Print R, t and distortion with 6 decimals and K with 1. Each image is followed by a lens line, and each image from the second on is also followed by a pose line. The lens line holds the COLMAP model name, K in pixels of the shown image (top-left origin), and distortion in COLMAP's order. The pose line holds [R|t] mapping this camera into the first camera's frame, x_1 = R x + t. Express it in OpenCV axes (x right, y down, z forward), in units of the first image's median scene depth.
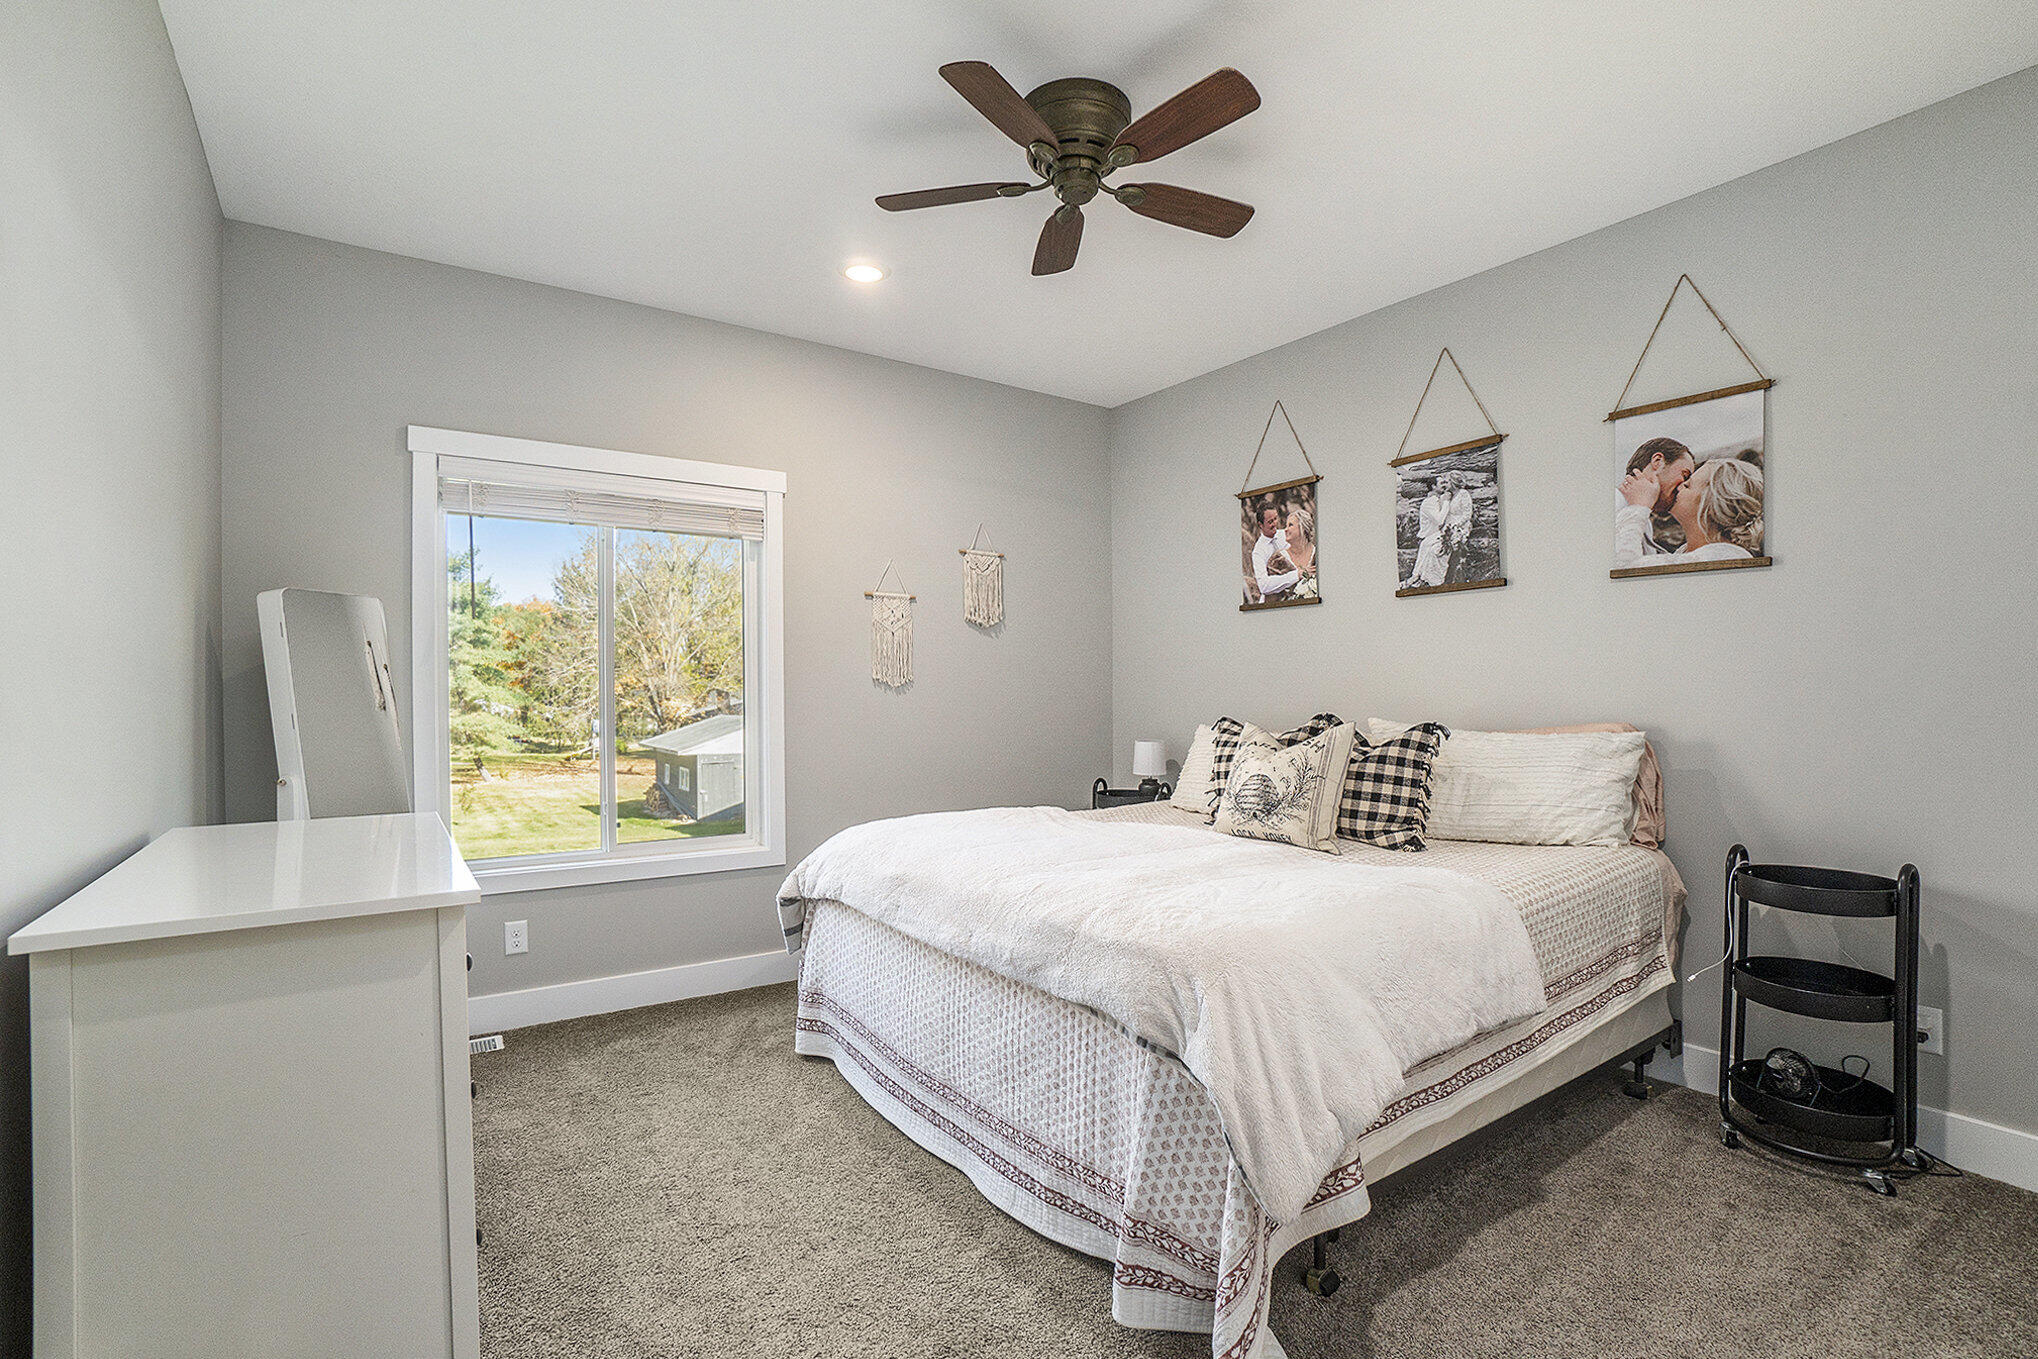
lens RADIAL K [[929.7, 0, 1022.0], [0, 929.7, 692.9], [0, 0, 1]] dist [0.000802, 0.000204]
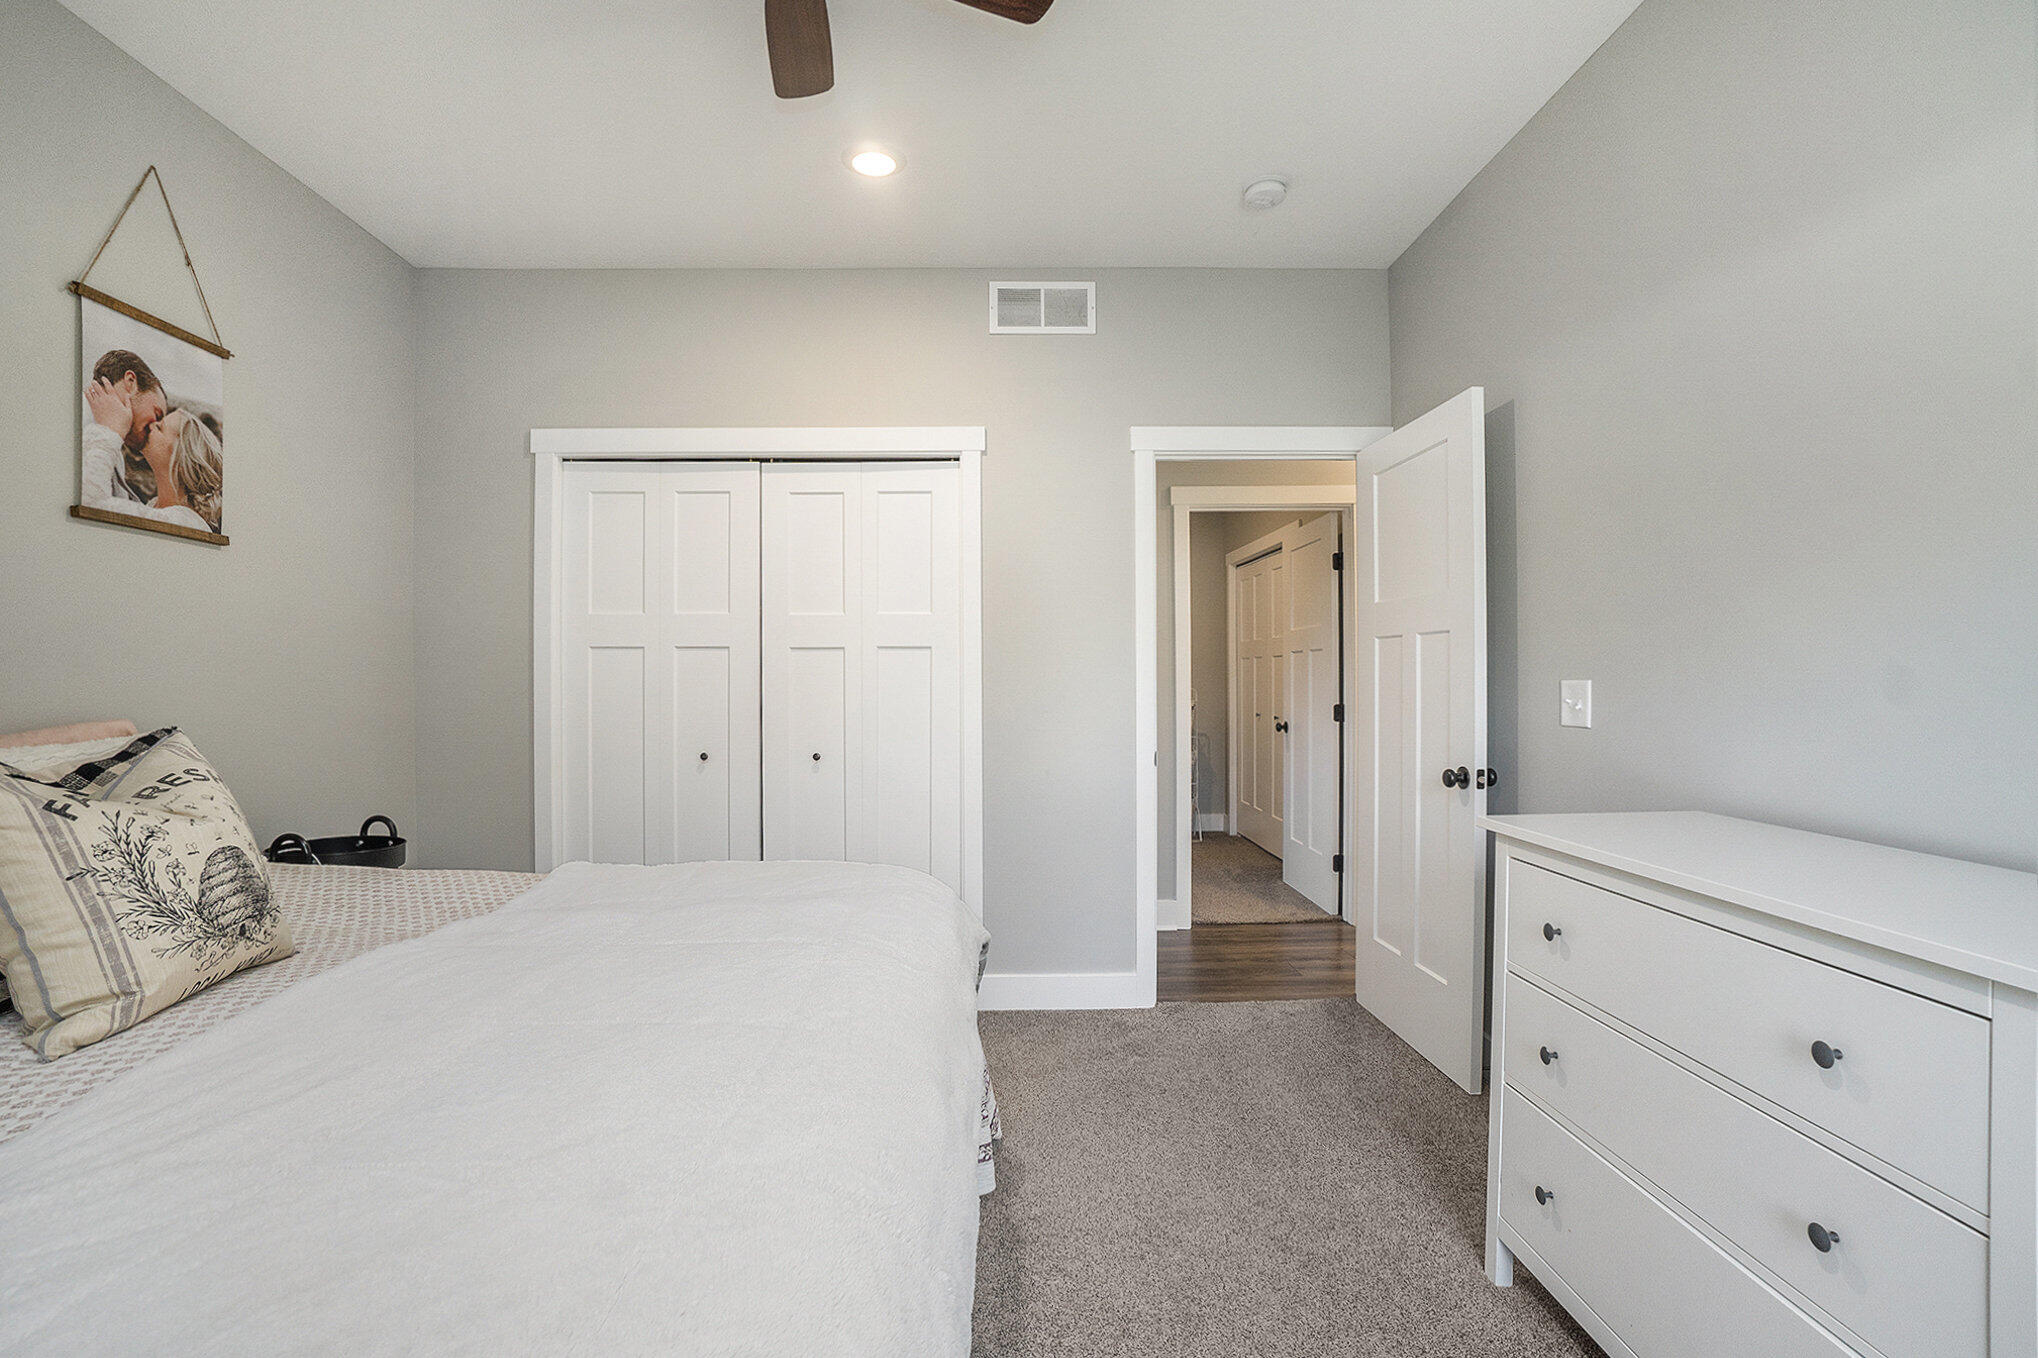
lens RADIAL K [[929.7, 0, 1015.2], [0, 929.7, 678.4], [0, 0, 1]] dist [0.000802, 0.000204]
pose [[-0.841215, 0.005330, 0.540675, -0.374067], [0.005380, 0.999984, -0.001489, 0.005504], [-0.540675, 0.001656, -0.841230, 1.297875]]
